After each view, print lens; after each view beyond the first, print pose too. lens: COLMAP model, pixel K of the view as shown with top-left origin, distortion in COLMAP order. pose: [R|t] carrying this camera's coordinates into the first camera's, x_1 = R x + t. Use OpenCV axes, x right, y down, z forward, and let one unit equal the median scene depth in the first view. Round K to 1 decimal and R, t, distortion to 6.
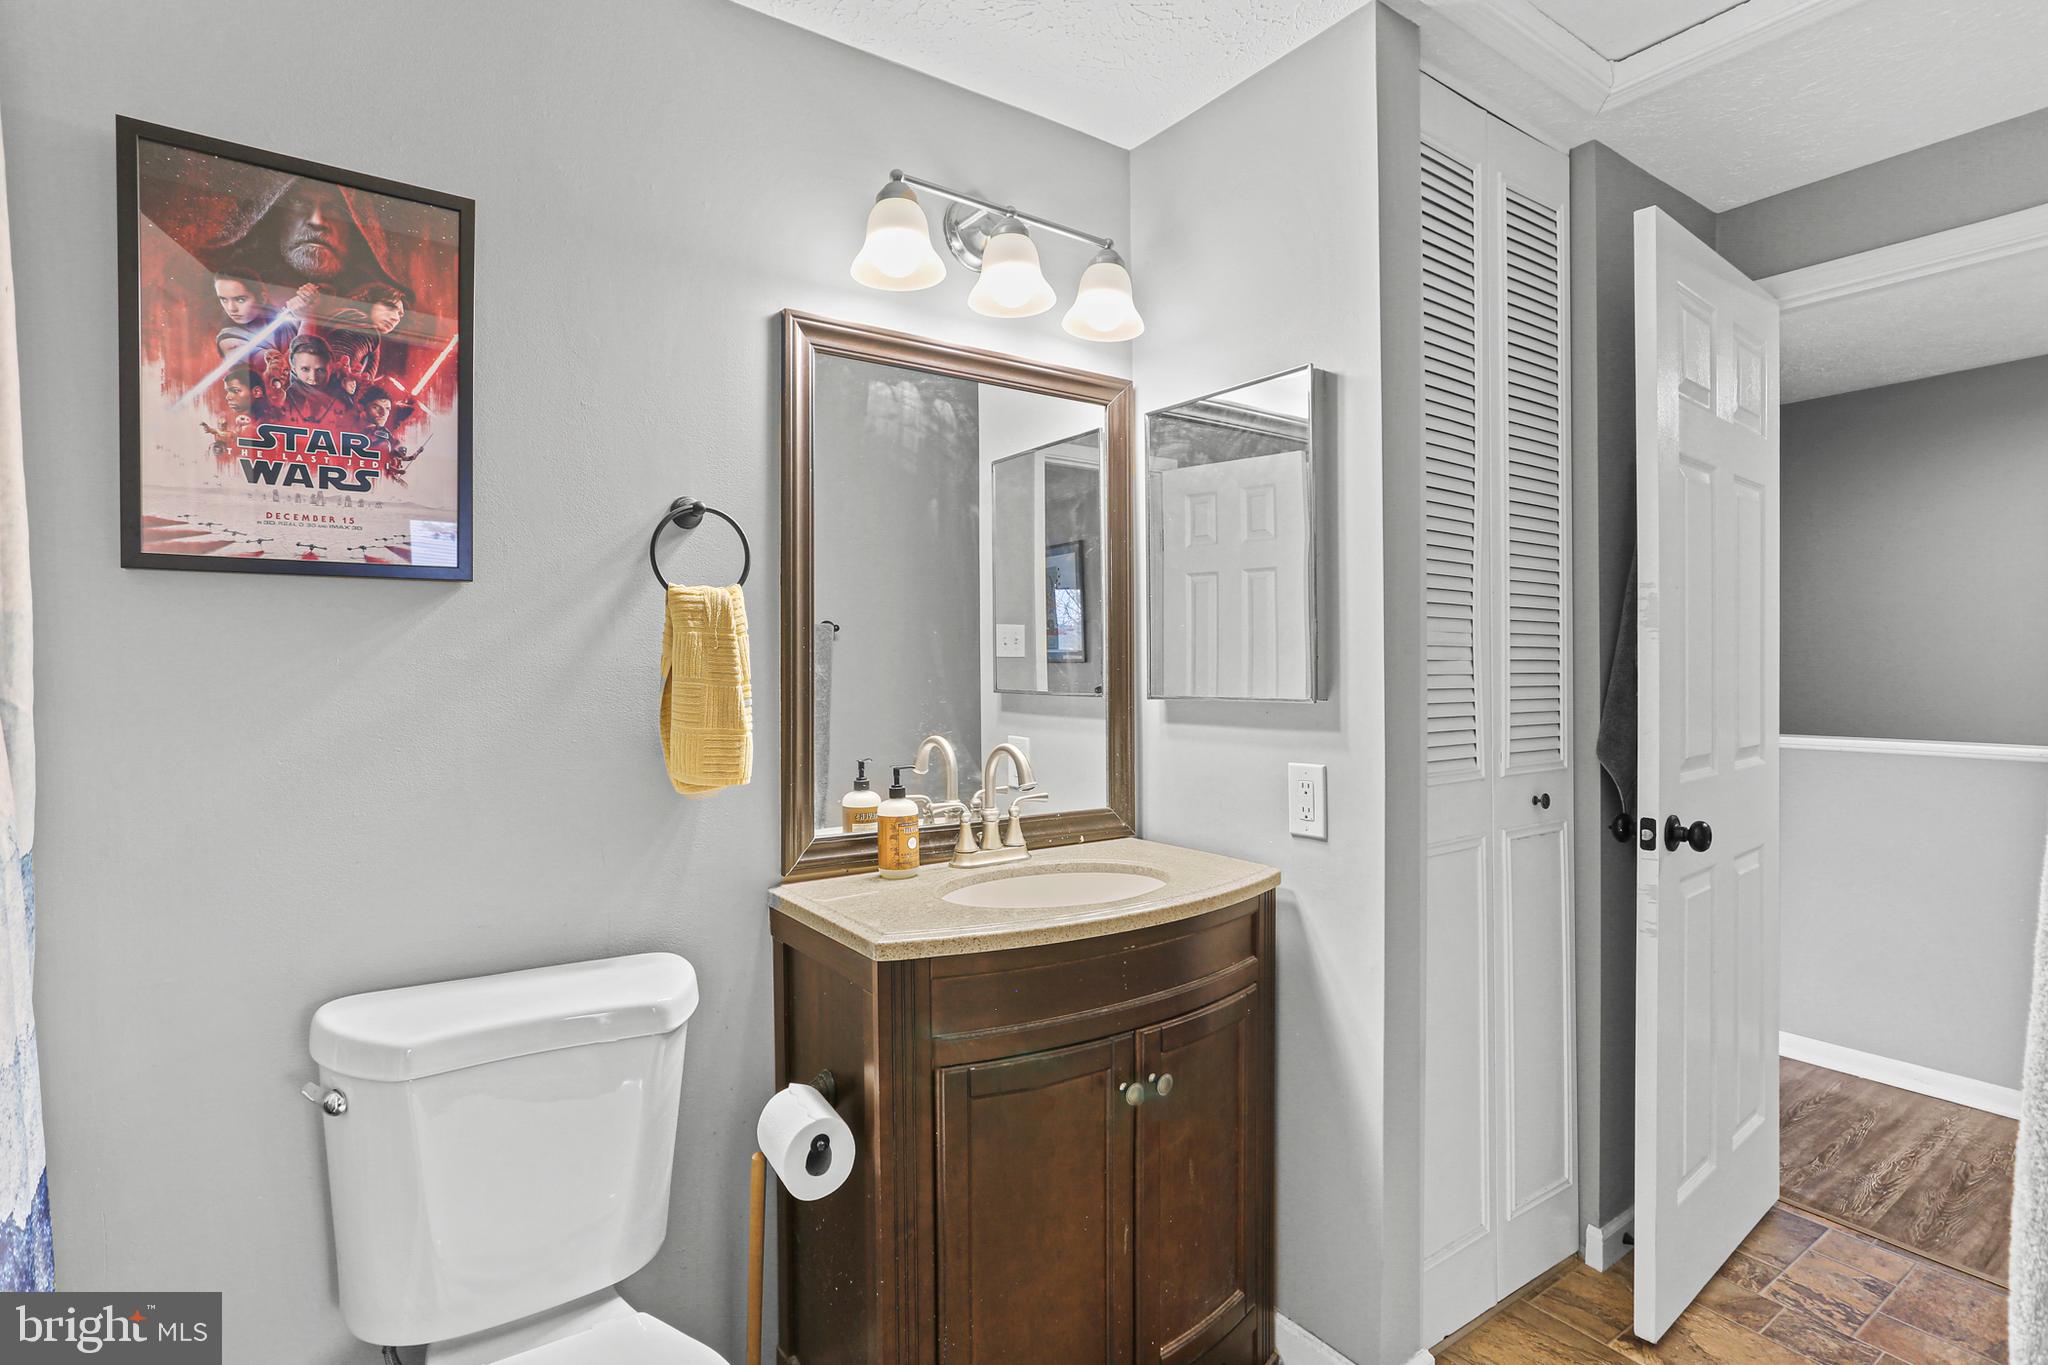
lens RADIAL K [[1012.5, 0, 1015.3], [0, 1012.5, 677.1], [0, 0, 1]] dist [-0.048574, 0.029169]
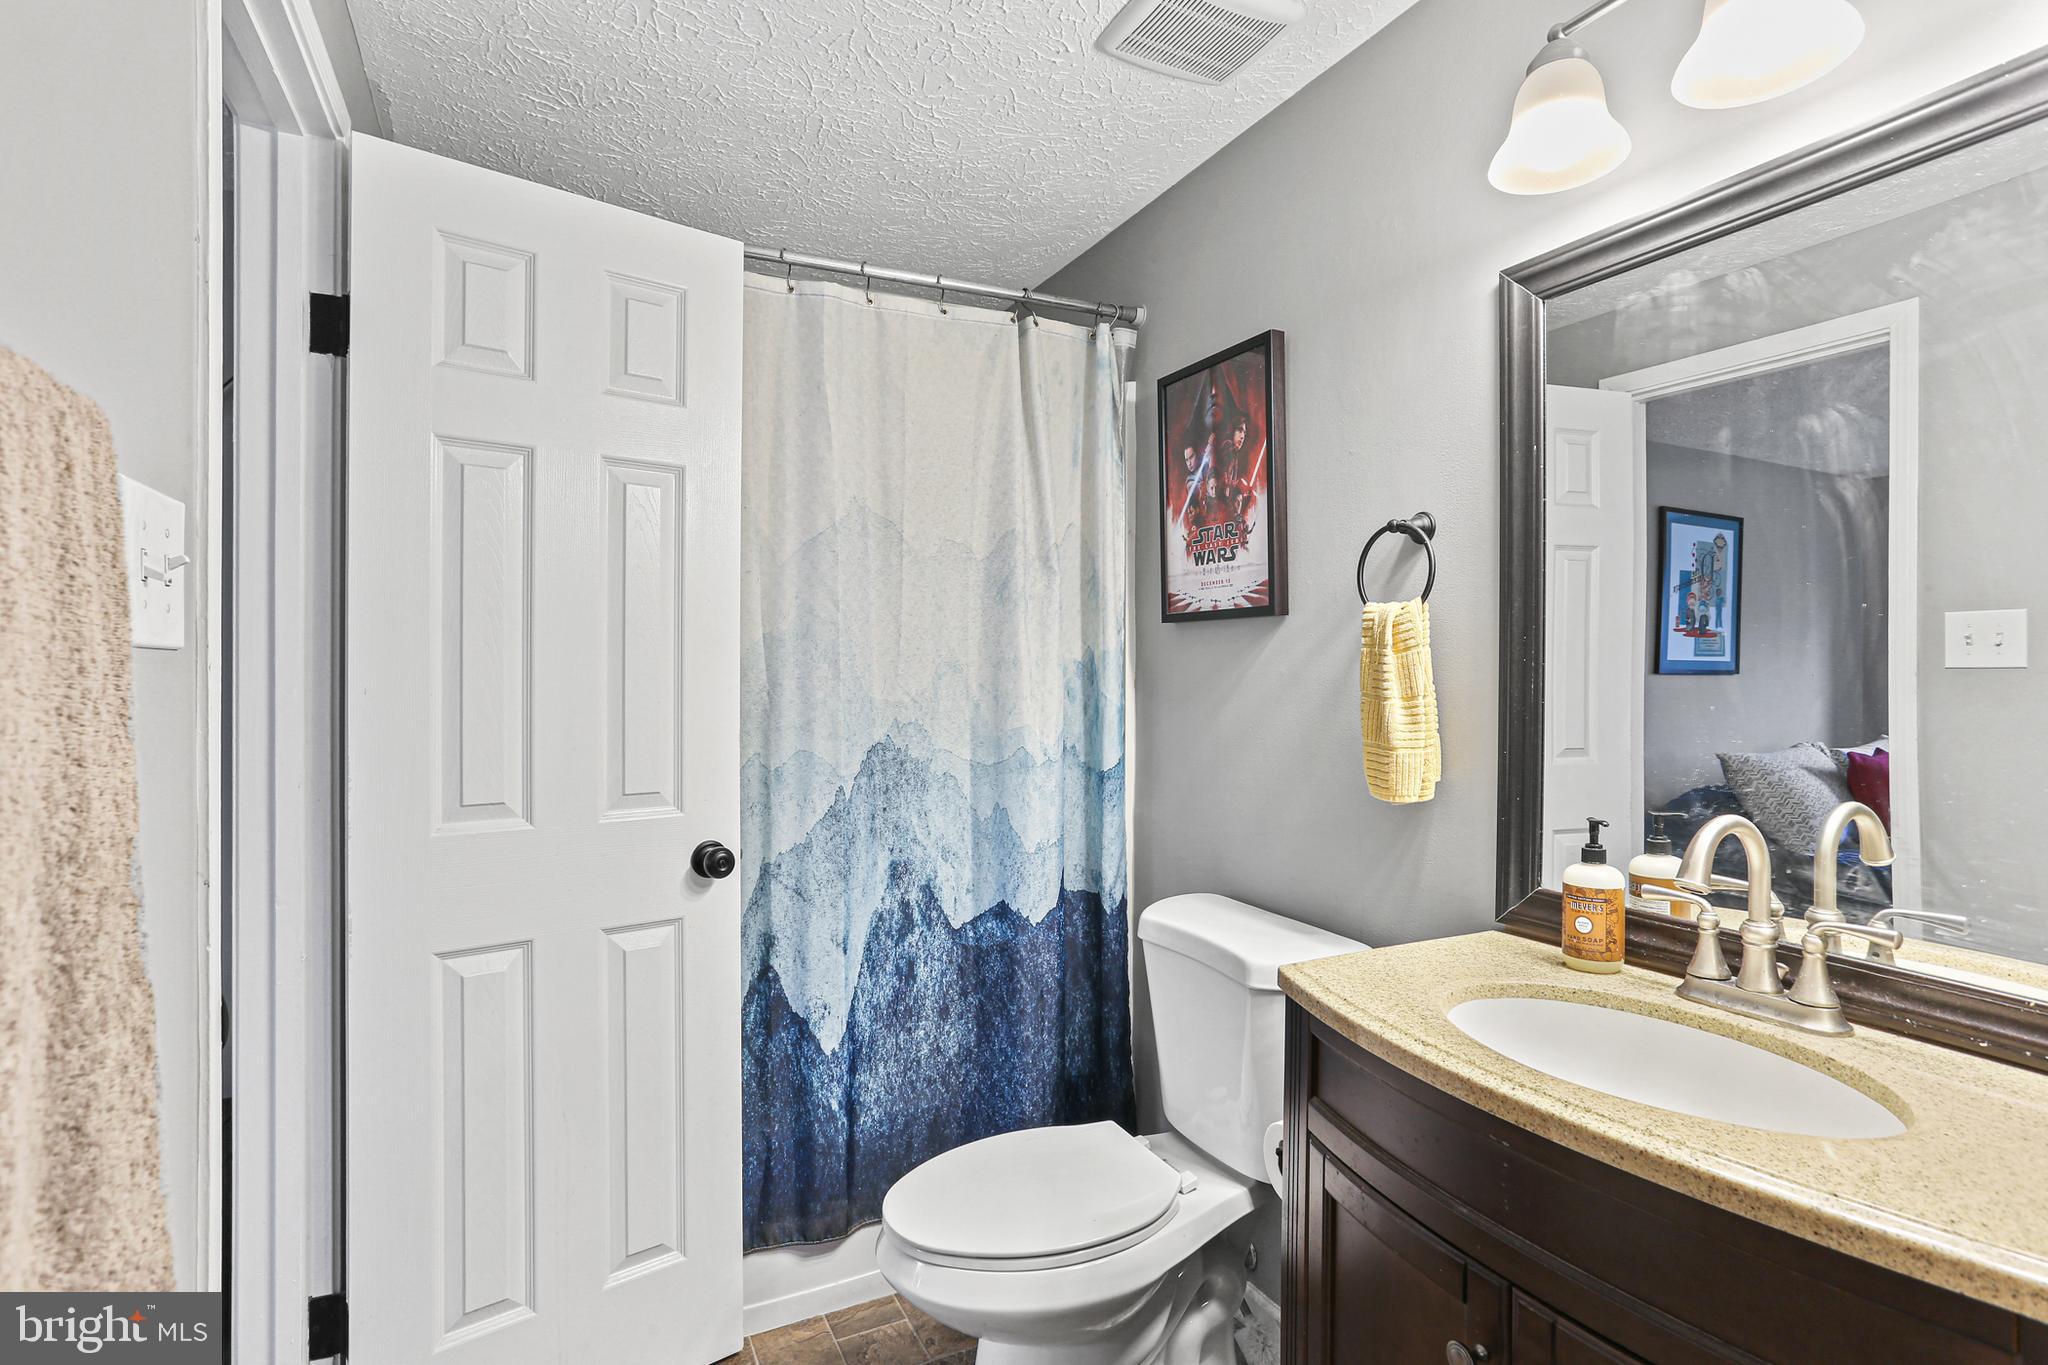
lens RADIAL K [[1012.5, 0, 1030.6], [0, 1012.5, 686.3], [0, 0, 1]] dist [-0.048574, 0.029169]
pose [[-0.150194, 0.015622, -0.988533, 0.673079], [-0.014479, 0.999733, 0.017999, -0.016083], [0.988551, 0.017016, -0.149928, 0.711371]]
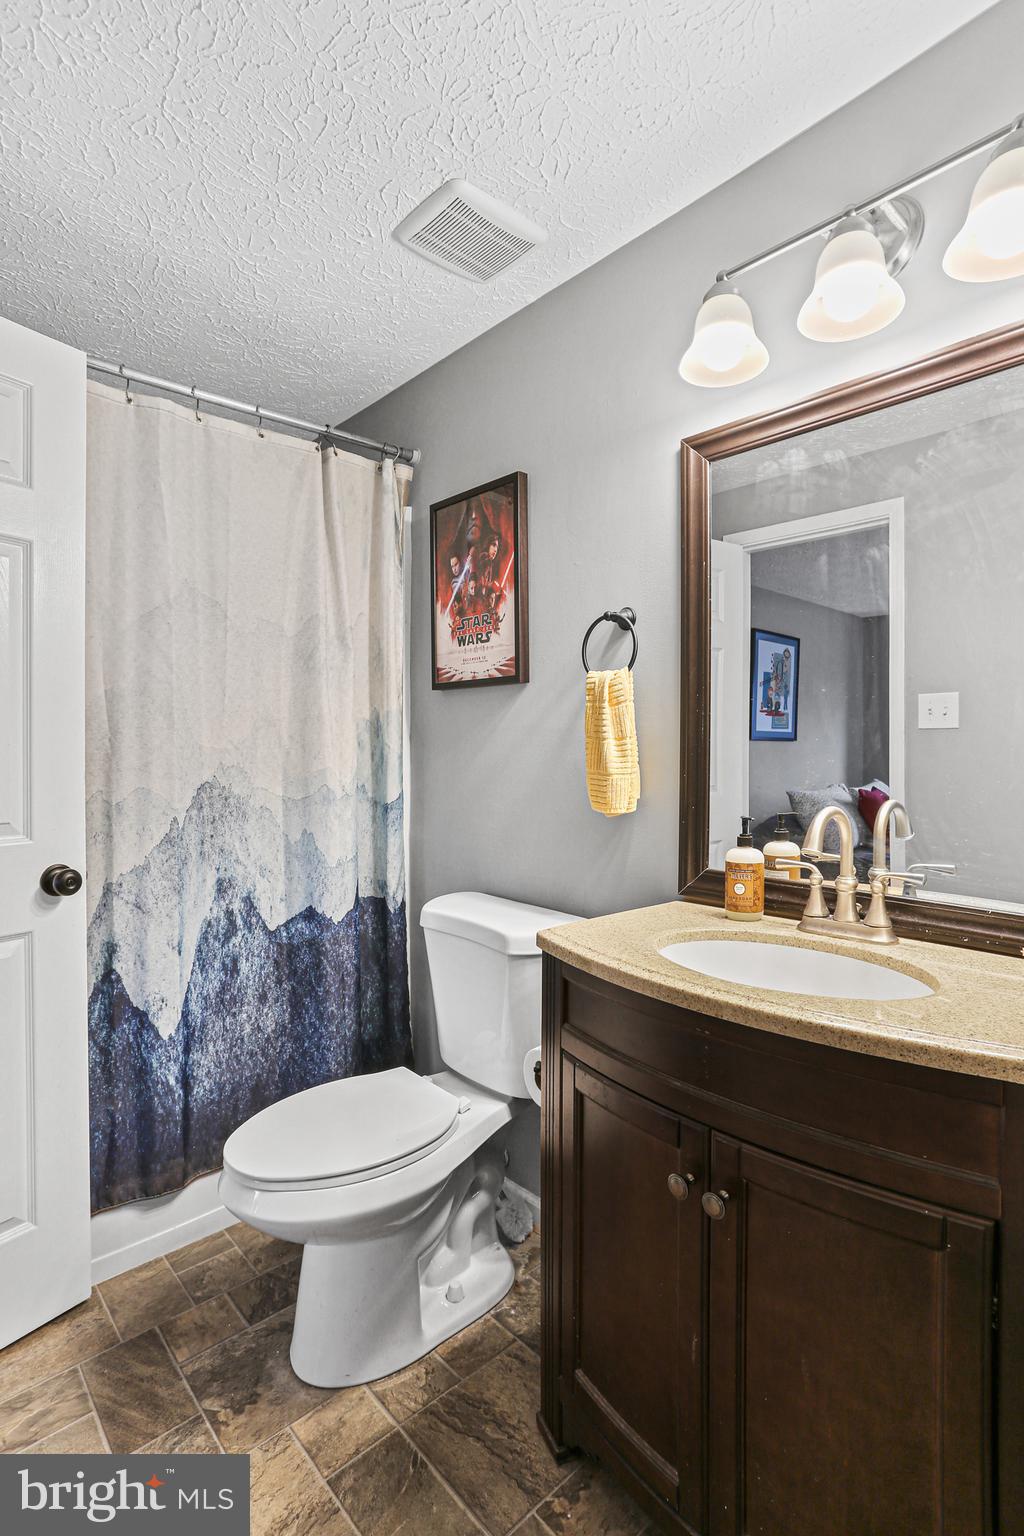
lens RADIAL K [[759.4, 0, 524.1], [0, 759.4, 763.1], [0, 0, 1]] dist [-0.048574, 0.029169]
pose [[0.131343, 0.023324, -0.991063, 0.663455], [-0.014307, 0.999664, 0.021631, 0.017008], [0.991234, 0.011338, 0.131633, 0.668132]]
